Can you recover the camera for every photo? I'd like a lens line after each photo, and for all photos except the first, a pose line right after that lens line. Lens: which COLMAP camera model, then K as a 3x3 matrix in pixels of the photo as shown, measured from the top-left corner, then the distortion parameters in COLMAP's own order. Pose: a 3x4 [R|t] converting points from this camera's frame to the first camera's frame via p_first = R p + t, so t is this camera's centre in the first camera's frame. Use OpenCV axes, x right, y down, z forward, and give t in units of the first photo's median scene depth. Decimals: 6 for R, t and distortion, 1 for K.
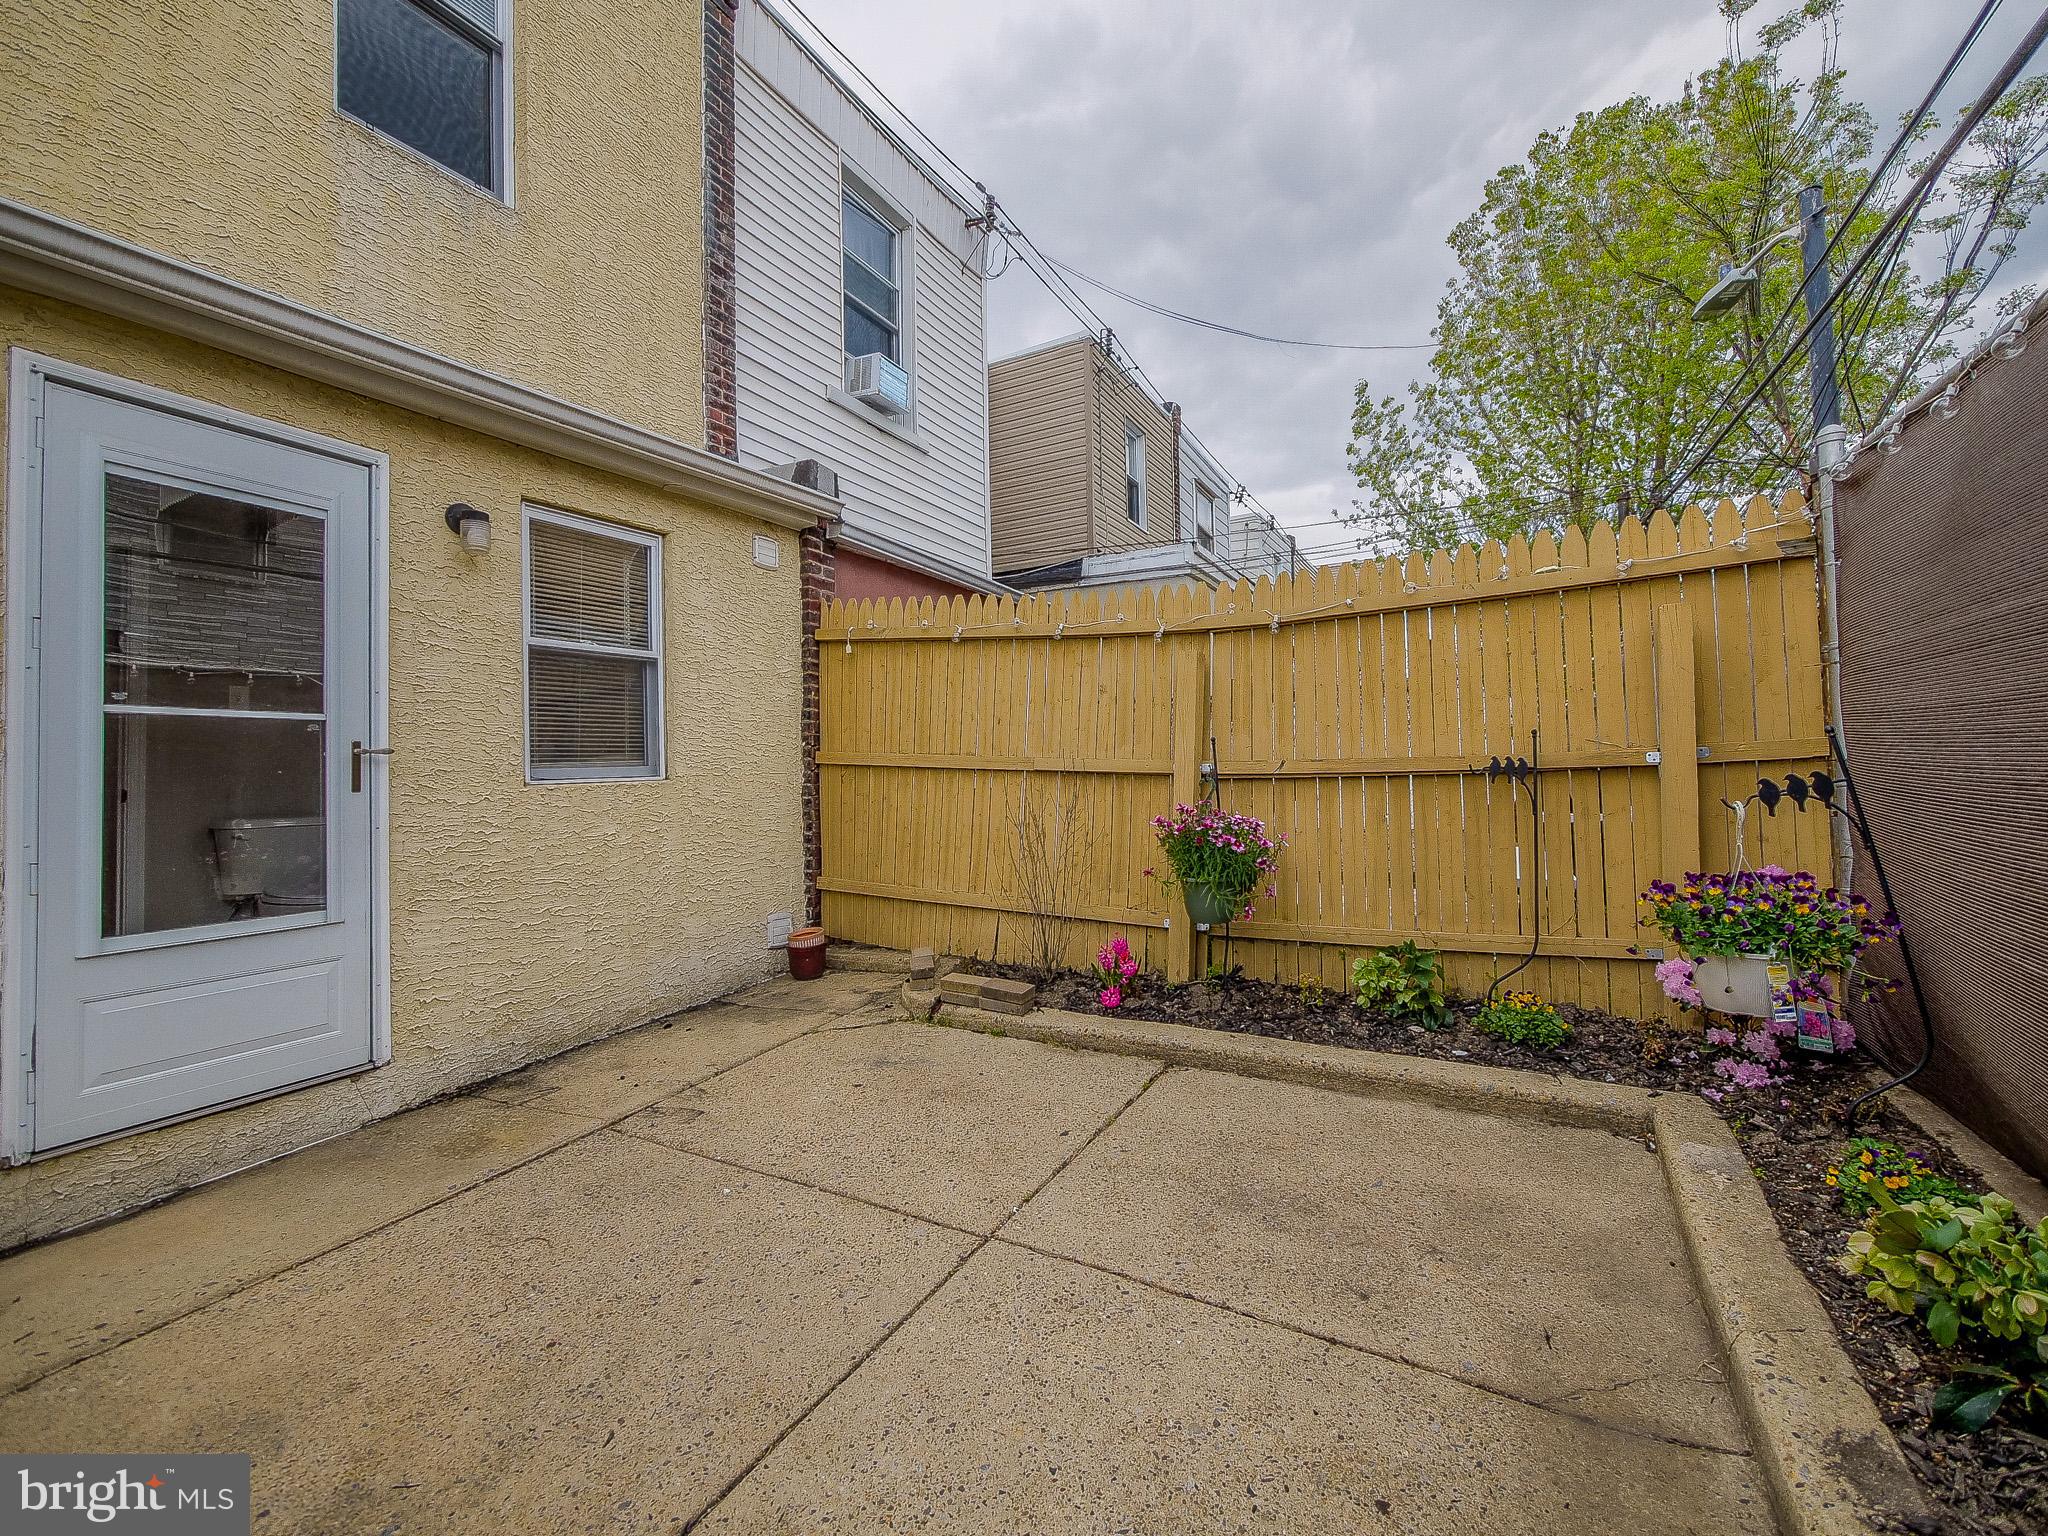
lens RADIAL K [[866.9, 0, 1029.8], [0, 866.9, 754.3], [0, 0, 1]] dist [-0.004291, -0.000065]
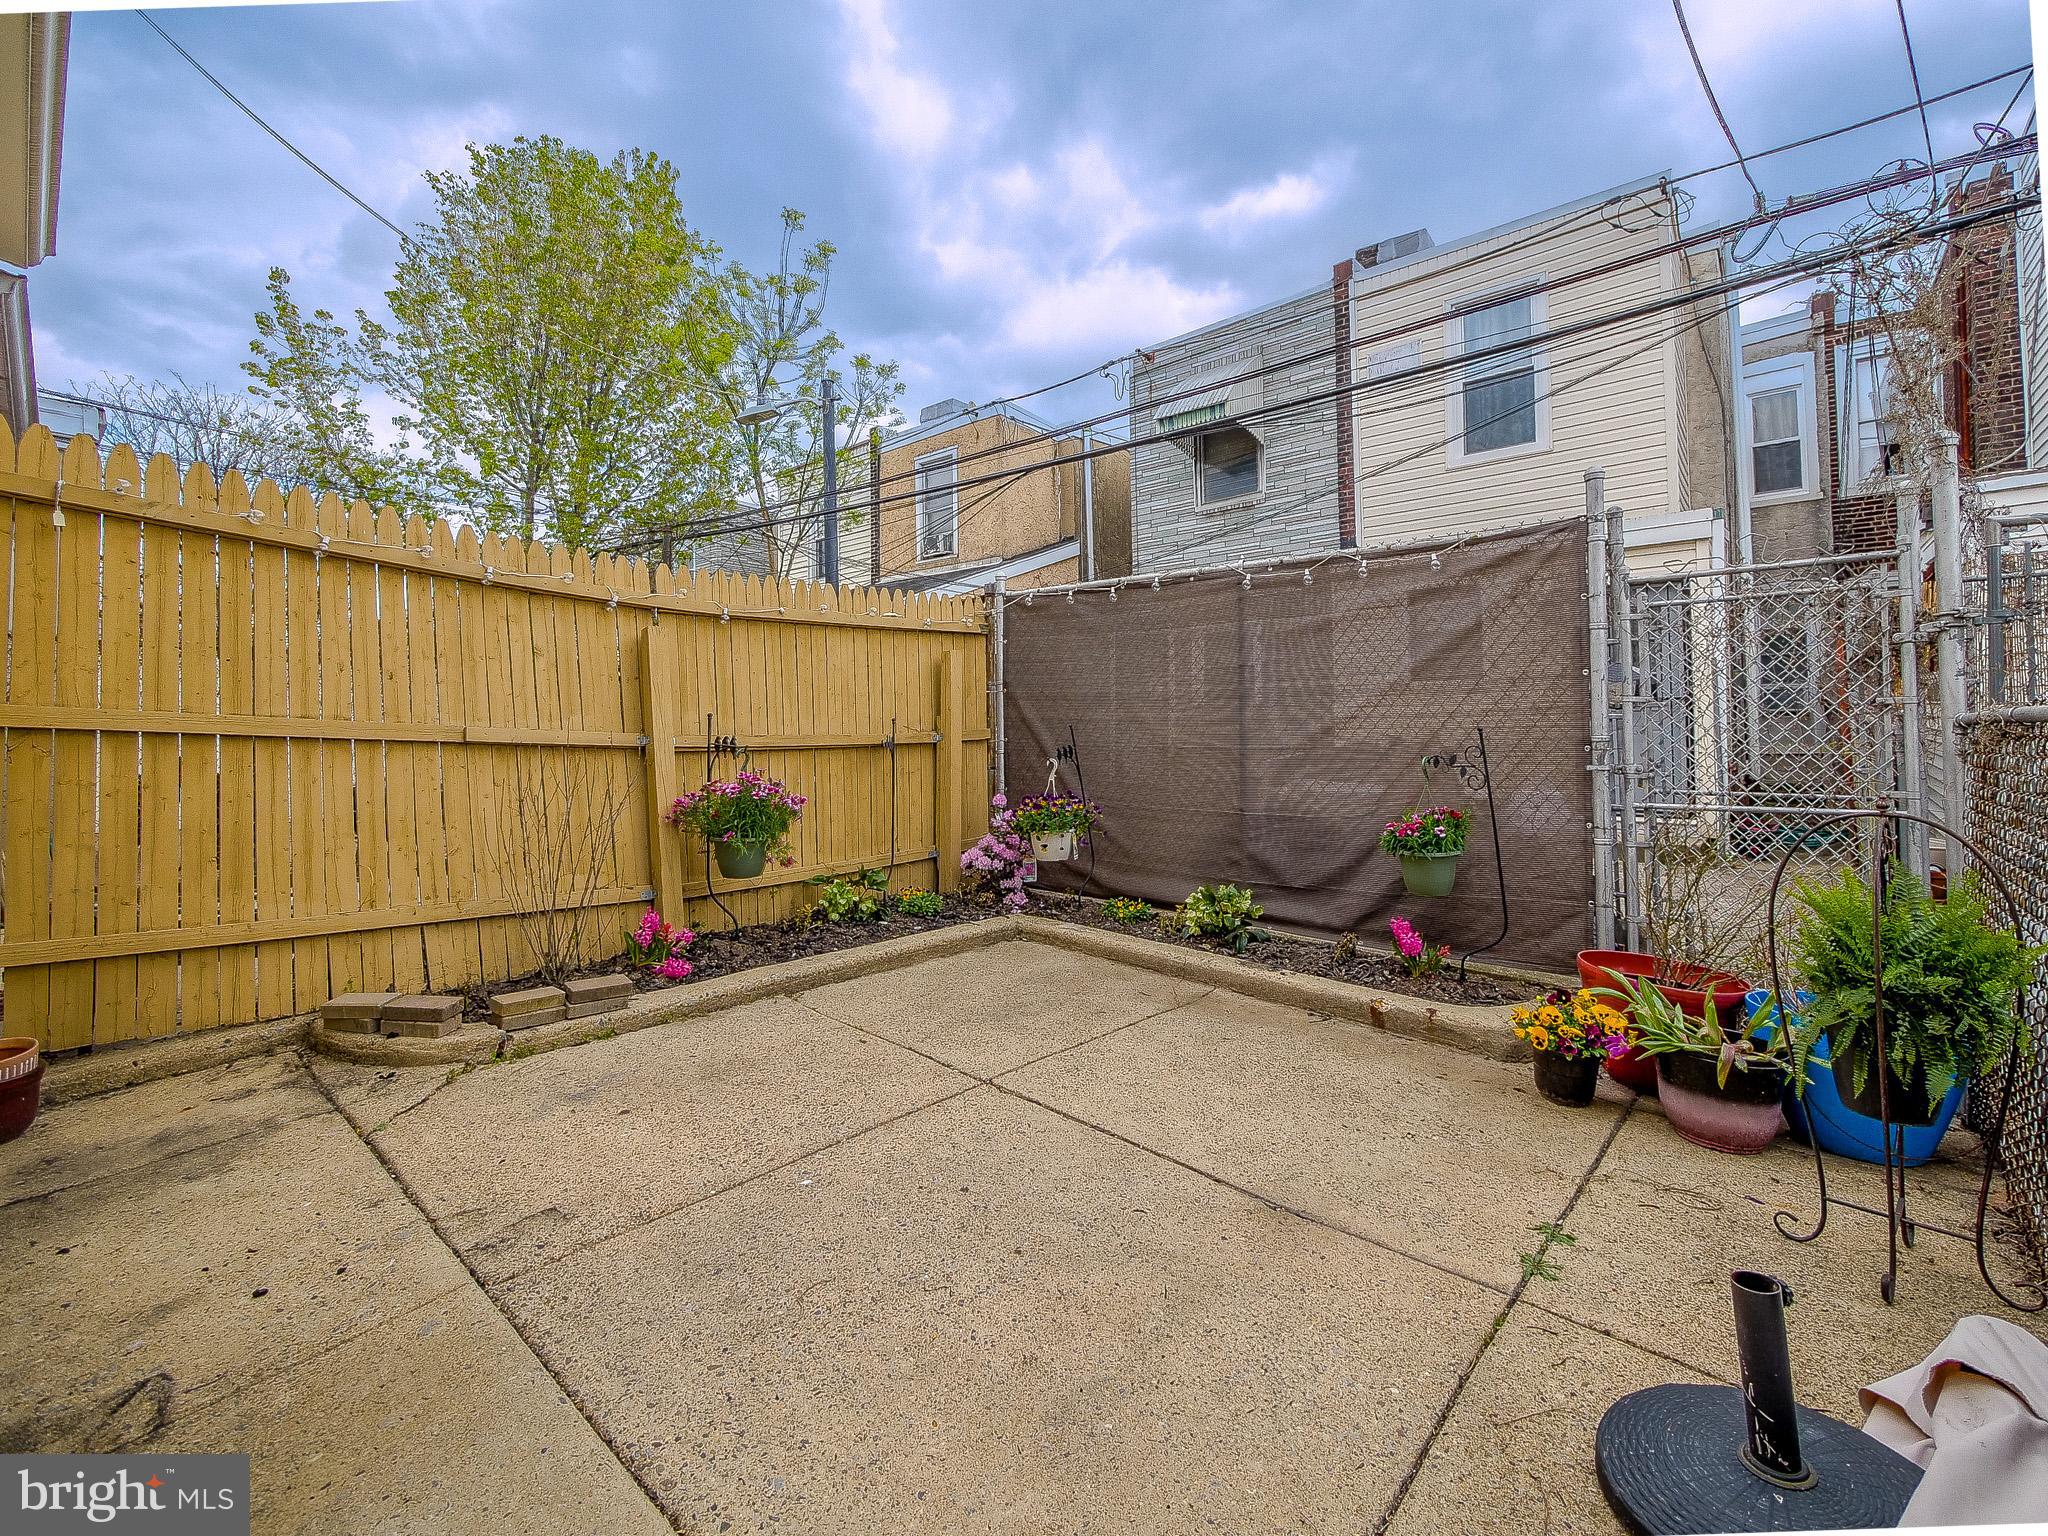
lens RADIAL K [[895.4, 0, 1043.2], [0, 895.4, 733.2], [0, 0, 1]] dist [-0.005390, -0.000381]
pose [[0.217970, 0.017868, 0.975792, -0.851705], [-0.019967, 0.999705, -0.013845, 0.013244], [-0.975751, -0.016466, 0.218263, 0.364678]]
